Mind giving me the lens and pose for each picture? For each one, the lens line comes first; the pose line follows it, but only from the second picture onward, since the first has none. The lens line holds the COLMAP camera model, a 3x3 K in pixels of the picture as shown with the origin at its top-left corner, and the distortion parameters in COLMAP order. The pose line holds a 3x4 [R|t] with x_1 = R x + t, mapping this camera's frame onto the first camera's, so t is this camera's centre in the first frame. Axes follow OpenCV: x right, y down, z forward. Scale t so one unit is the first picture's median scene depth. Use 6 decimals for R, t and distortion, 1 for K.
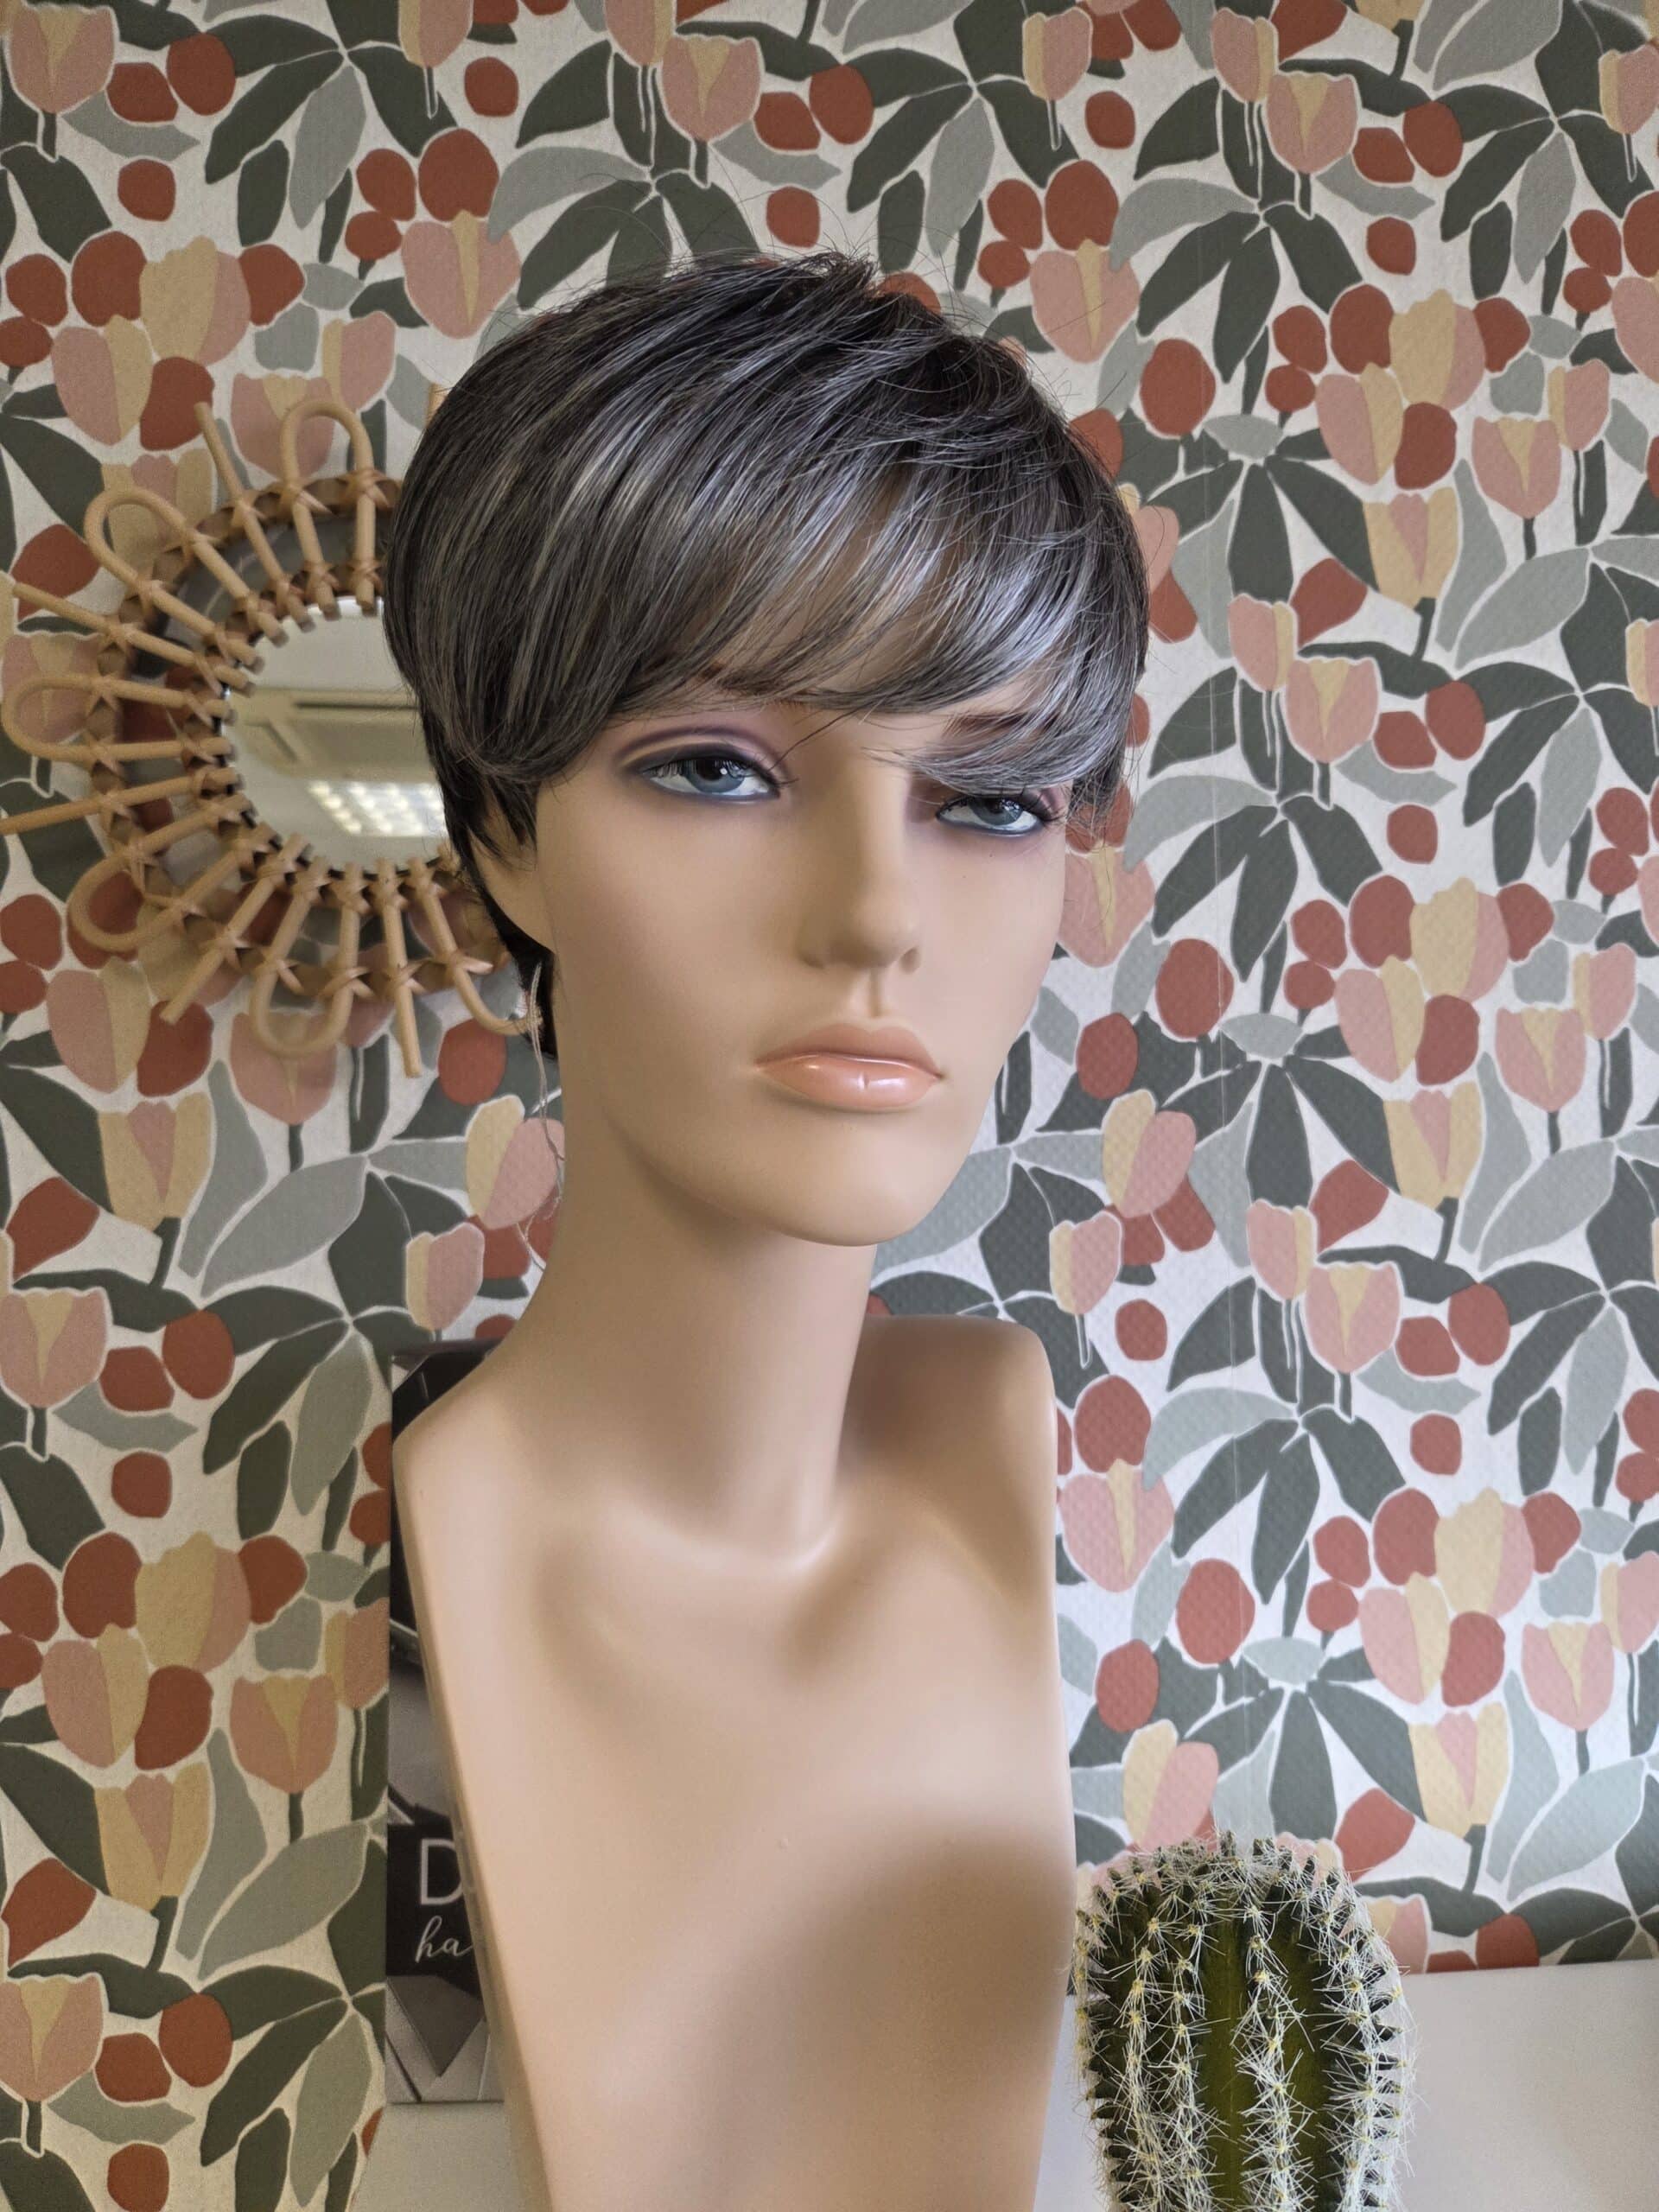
lens RADIAL K [[1475.6, 0, 825.0], [0, 1475.6, 1111.6], [0, 0, 1]] dist [0.003150, -0.016351]
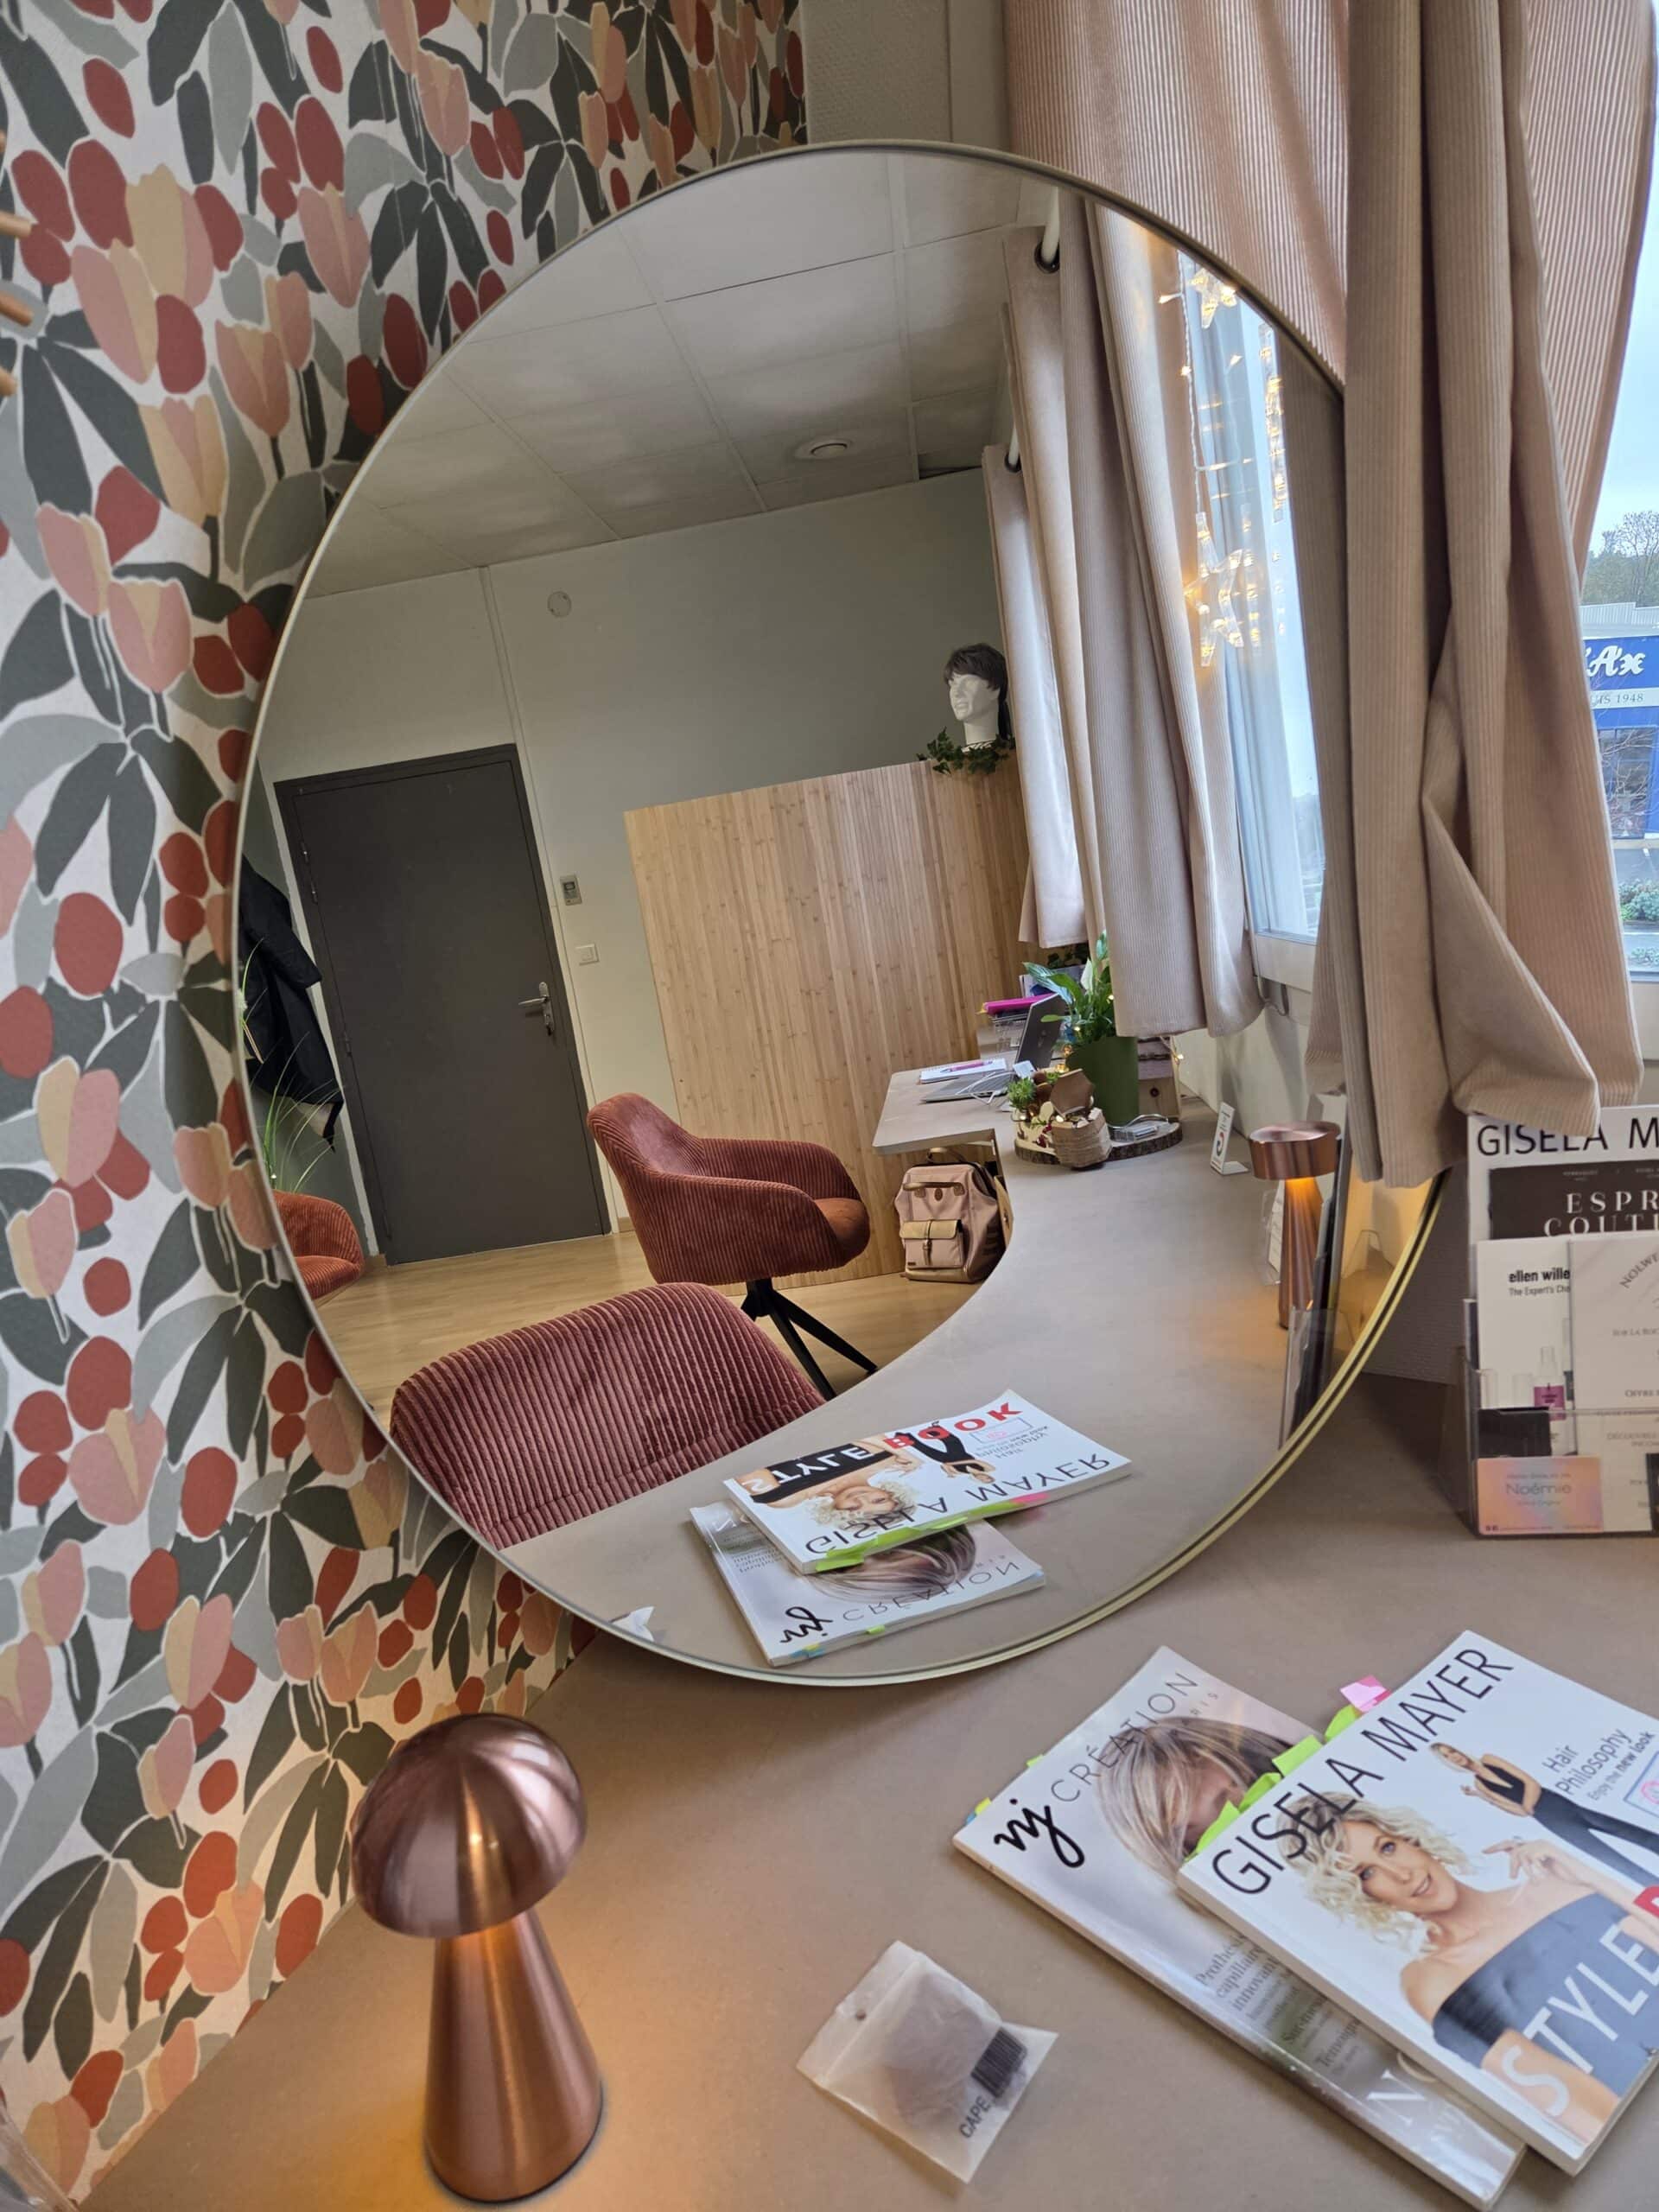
lens RADIAL K [[1475.6, 0, 831.5], [0, 1475.6, 1102.3], [0, 0, 1]] dist [0.003150, -0.016351]
pose [[0.465317, -0.284534, 0.838165, -0.367004], [0.027504, 0.951115, 0.307609, -0.268870], [-0.884717, -0.120083, 0.450396, 0.115140]]
